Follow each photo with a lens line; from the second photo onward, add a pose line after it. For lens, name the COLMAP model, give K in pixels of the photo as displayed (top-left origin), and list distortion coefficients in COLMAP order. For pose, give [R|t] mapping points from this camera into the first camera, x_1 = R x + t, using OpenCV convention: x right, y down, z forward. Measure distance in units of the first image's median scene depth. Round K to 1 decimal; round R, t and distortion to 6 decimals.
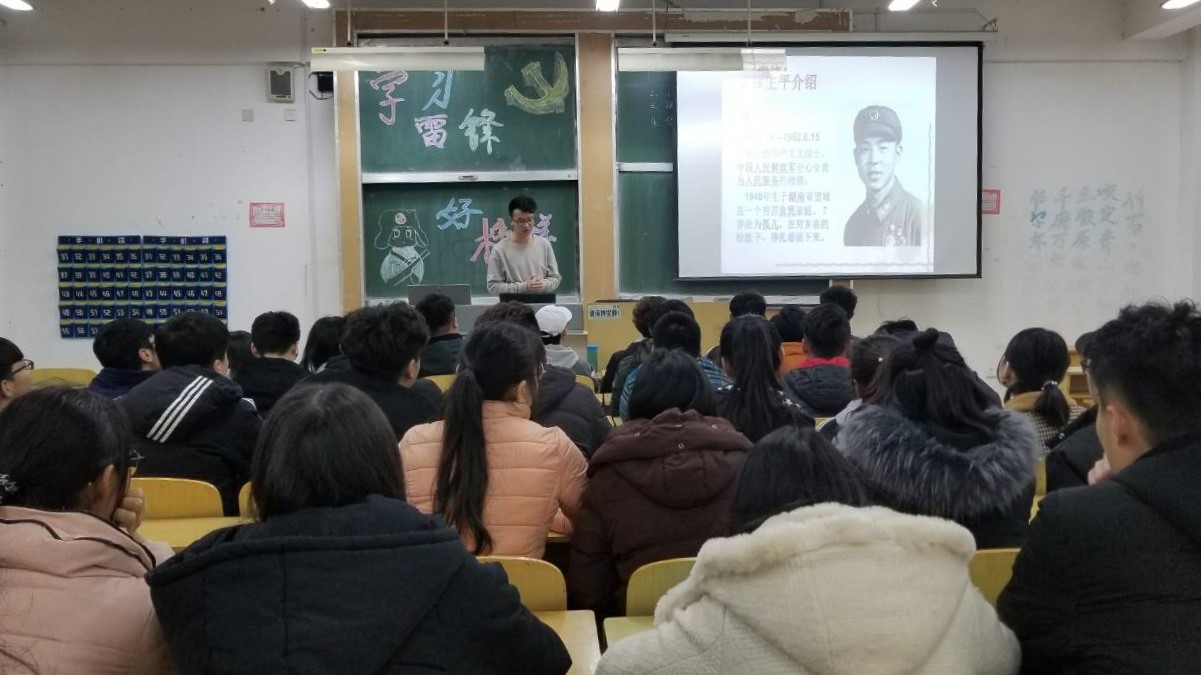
lens RADIAL K [[972.4, 0, 600.5], [0, 972.4, 337.5], [0, 0, 1]] dist [-0.003038, -0.006934]
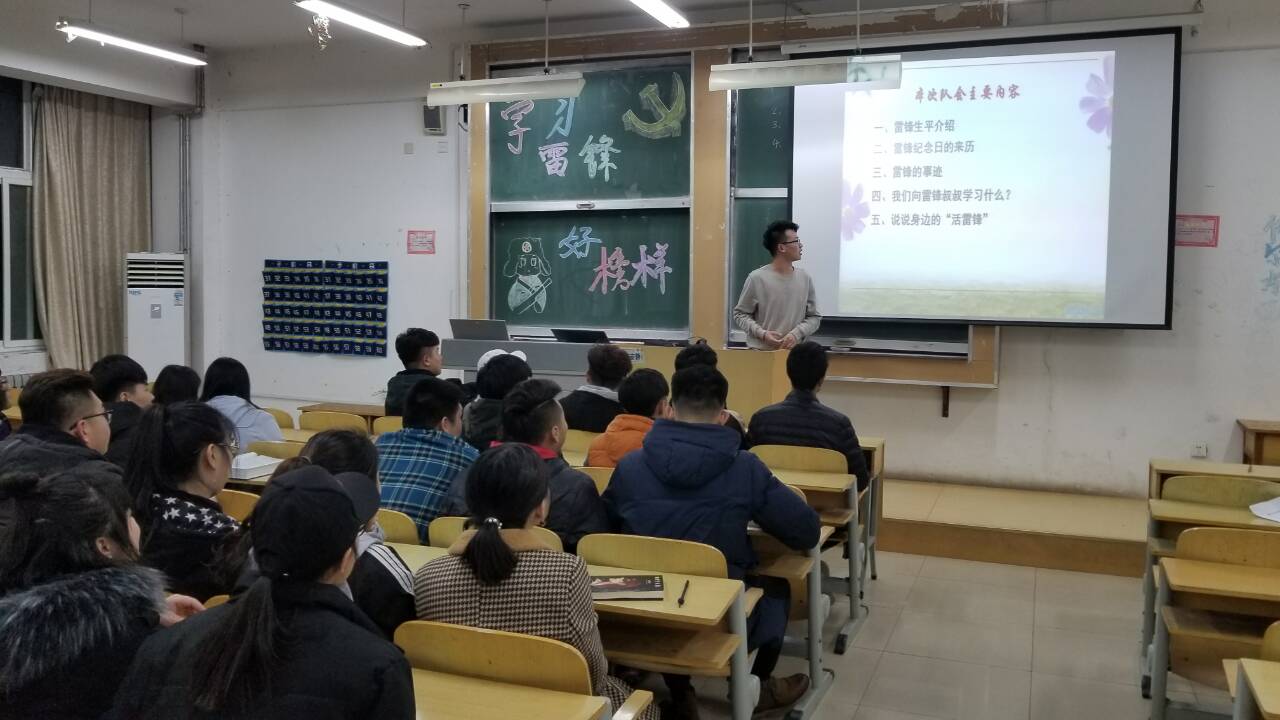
lens RADIAL K [[1033.2, 0, 640.0], [0, 1033.2, 360.0], [0, 0, 1]] dist [0.003464, -0.007580]
pose [[0.917888, 0.051140, -0.393531, 0.327047], [-0.051768, 0.998618, 0.009028, -0.021483], [0.393449, 0.012086, 0.919267, 0.066490]]
